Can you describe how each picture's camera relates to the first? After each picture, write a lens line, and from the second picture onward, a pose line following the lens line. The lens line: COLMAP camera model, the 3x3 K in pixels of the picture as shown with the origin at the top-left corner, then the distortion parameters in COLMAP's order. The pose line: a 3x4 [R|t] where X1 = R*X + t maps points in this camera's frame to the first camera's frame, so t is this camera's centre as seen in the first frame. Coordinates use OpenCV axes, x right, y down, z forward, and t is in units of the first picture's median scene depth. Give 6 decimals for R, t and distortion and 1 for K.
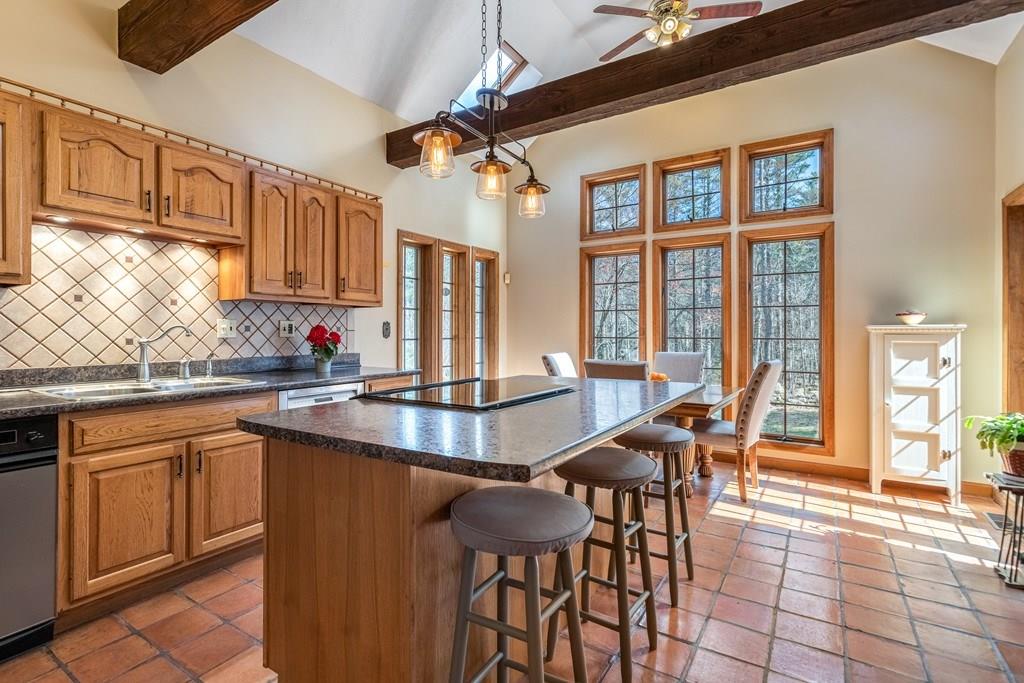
lens RADIAL K [[488.5, 0, 485.3], [0, 488.5, 331.5], [0, 0, 1]] dist [-0.002616, 0.000159]
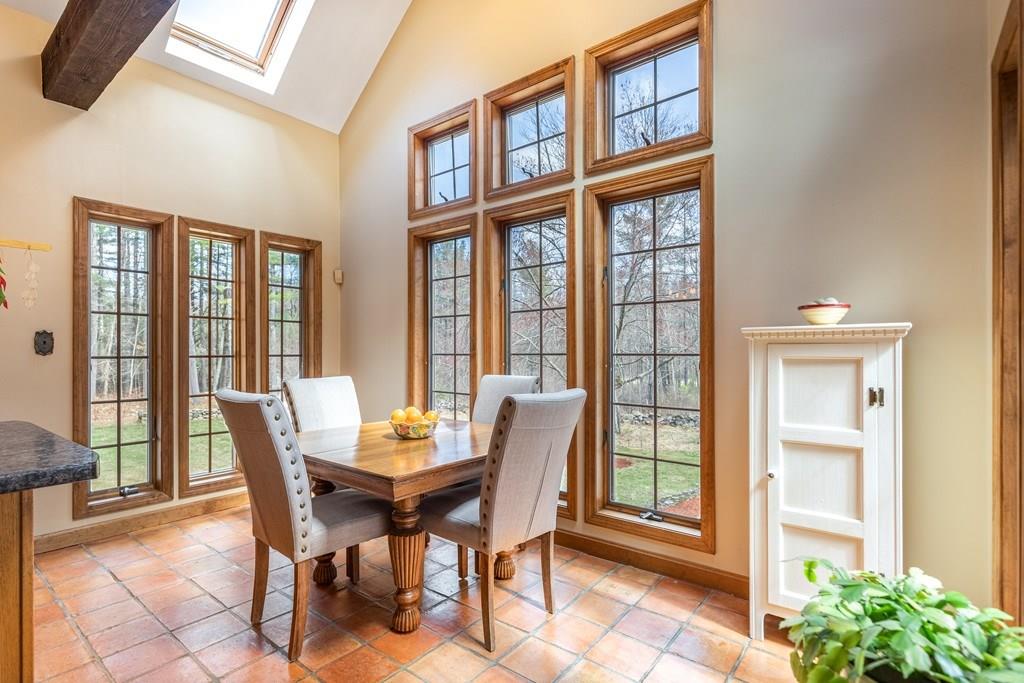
lens RADIAL K [[488.5, 0, 509.8], [0, 488.5, 350.3], [0, 0, 1]] dist [-0.002616, 0.000159]
pose [[0.997195, -0.004924, -0.074685, 0.424438], [0.004369, 0.999962, -0.007598, 0.011703], [0.074720, 0.007251, 0.997178, 0.326709]]
